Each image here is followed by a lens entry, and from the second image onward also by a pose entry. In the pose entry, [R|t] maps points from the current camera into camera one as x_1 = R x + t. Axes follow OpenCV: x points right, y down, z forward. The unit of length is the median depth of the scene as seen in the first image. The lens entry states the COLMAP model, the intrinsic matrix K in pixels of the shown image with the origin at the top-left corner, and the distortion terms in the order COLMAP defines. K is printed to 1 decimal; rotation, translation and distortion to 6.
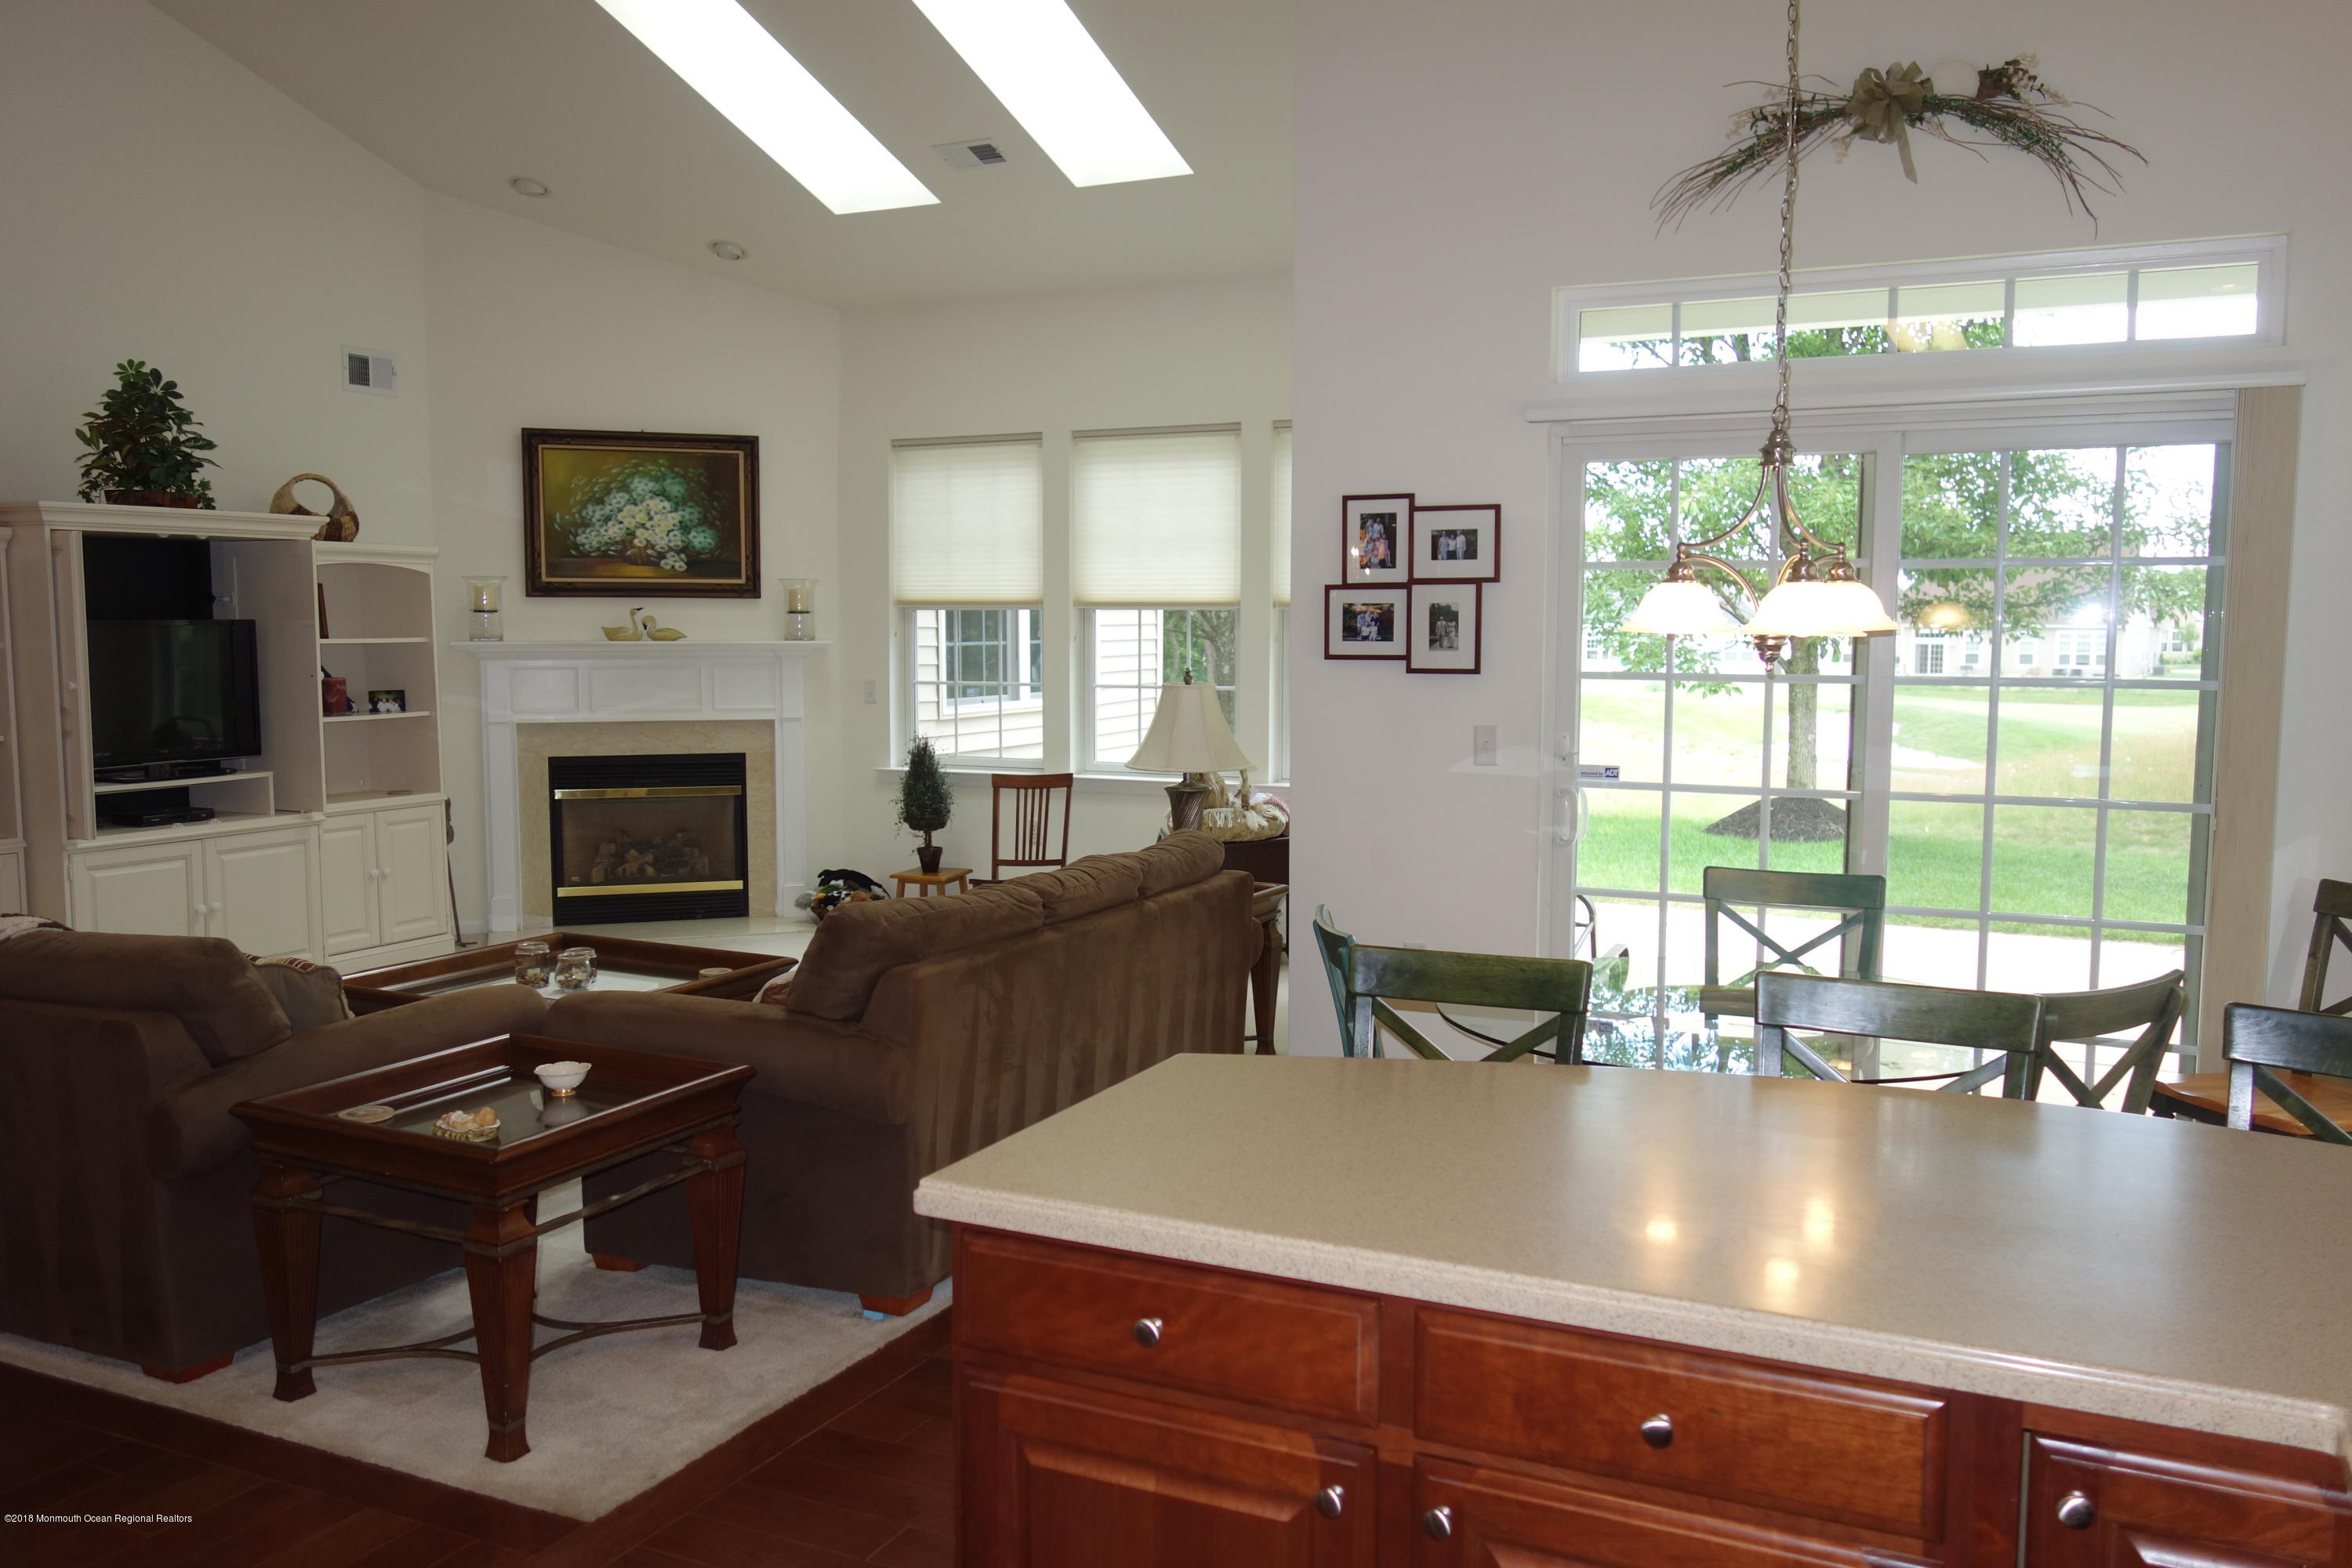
lens RADIAL K [[1854.9, 0, 1173.8], [0, 1854.9, 794.1], [0, 0, 1]] dist [0.004309, 0.001459]
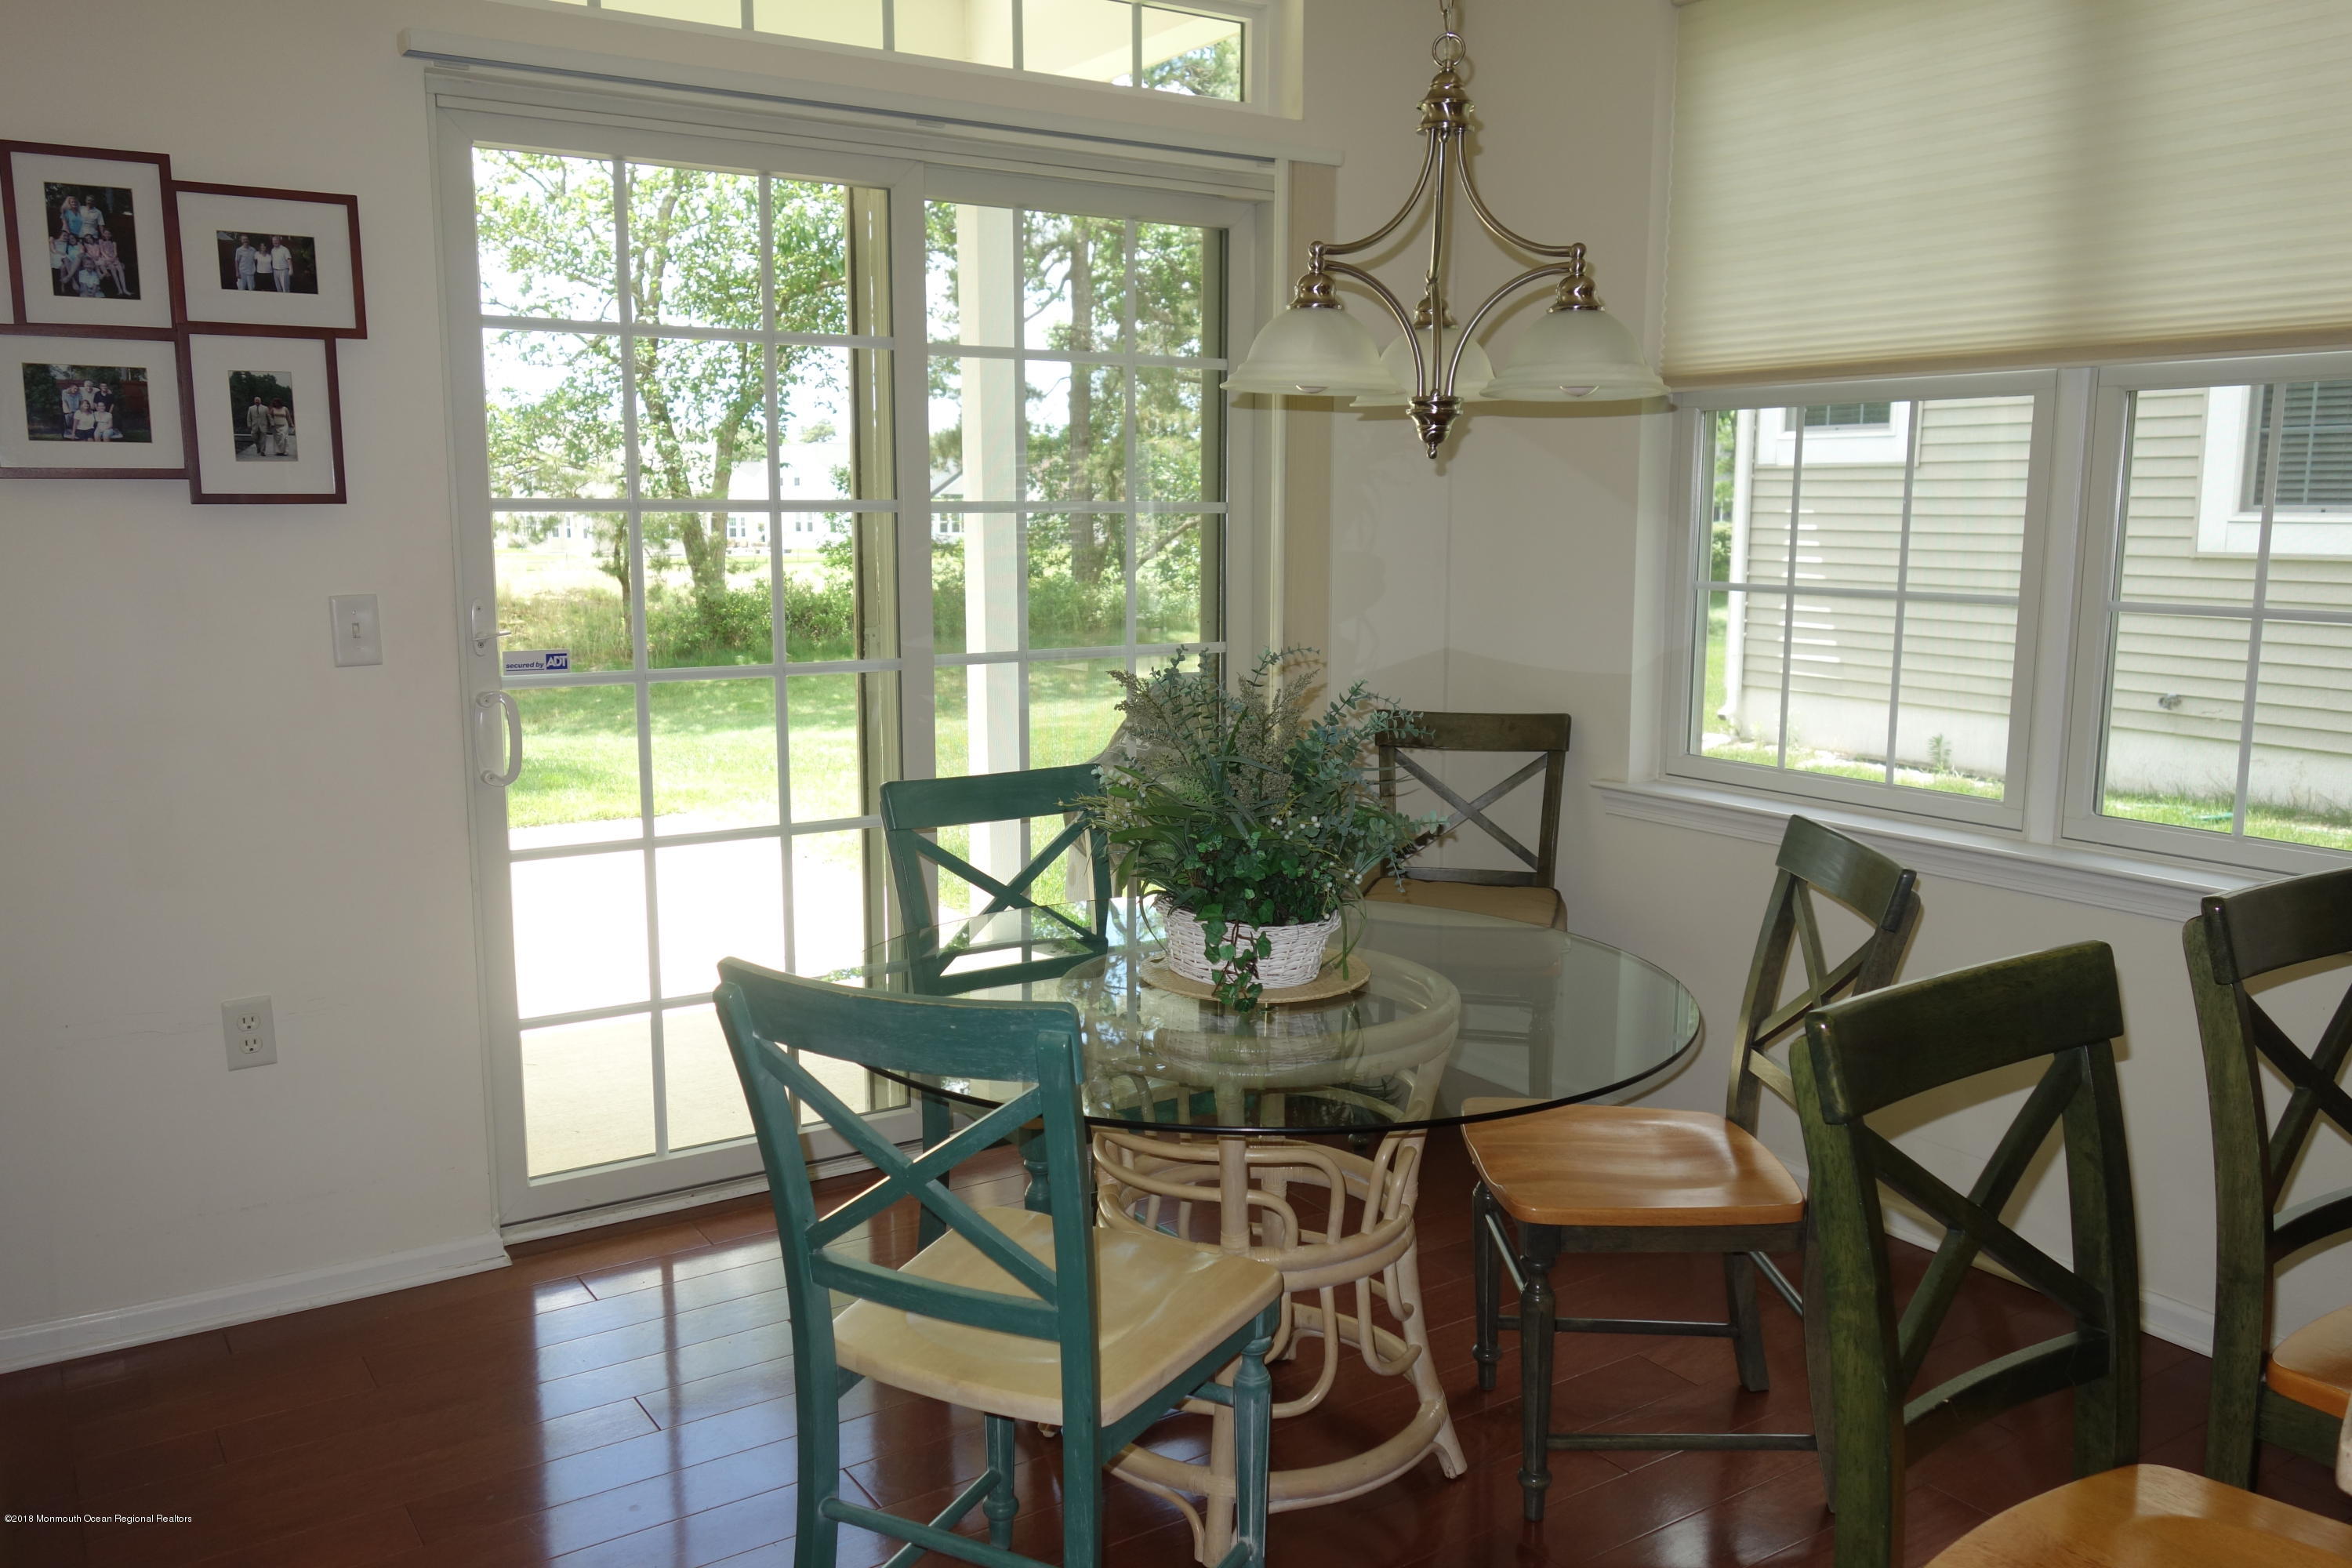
lens RADIAL K [[1854.9, 0, 1193.0], [0, 1854.9, 778.7], [0, 0, 1]] dist [0.004309, 0.001459]
pose [[0.510381, -0.127142, 0.850498, -0.184560], [0.081115, 0.991718, 0.099576, -0.016659], [-0.856114, 0.018167, 0.516467, 0.474269]]
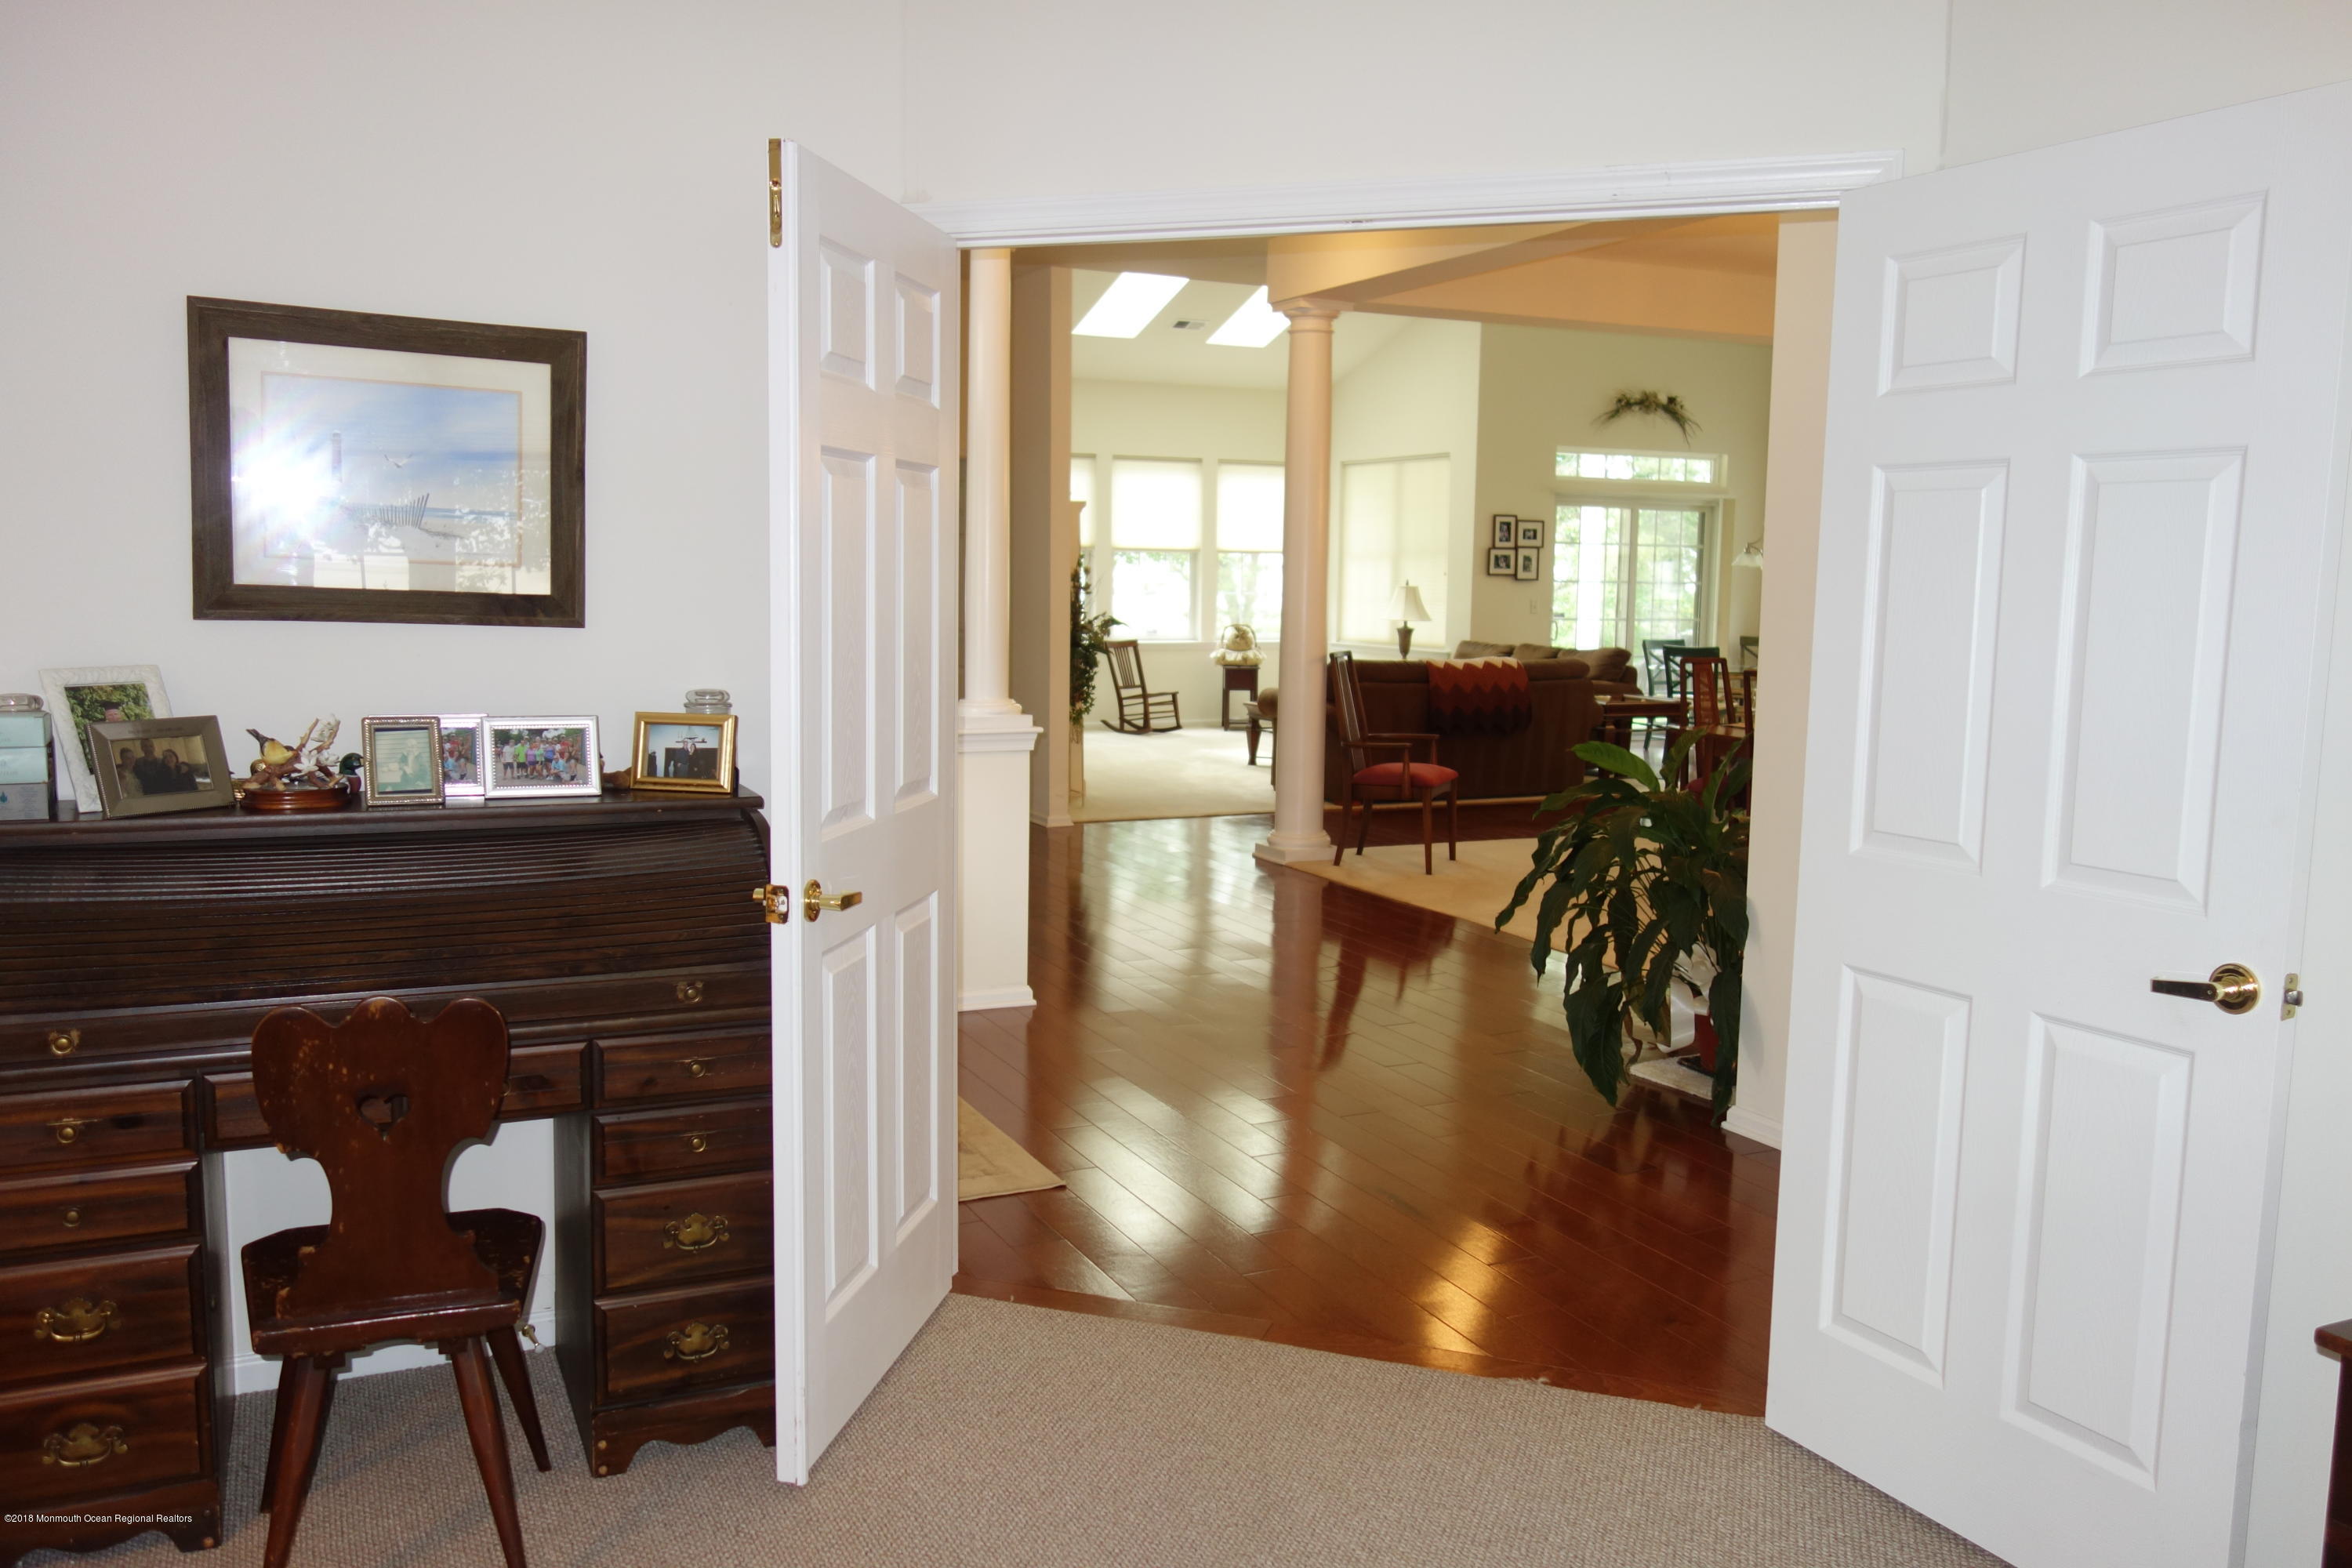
lens RADIAL K [[1854.9, 0, 1210.0], [0, 1854.9, 778.7], [0, 0, 1]] dist [0.004309, 0.001459]
pose [[0.622431, -0.078474, 0.778730, -2.269925], [0.060225, 0.996813, 0.052314, 0.055296], [-0.780354, 0.014337, 0.625174, -0.352934]]
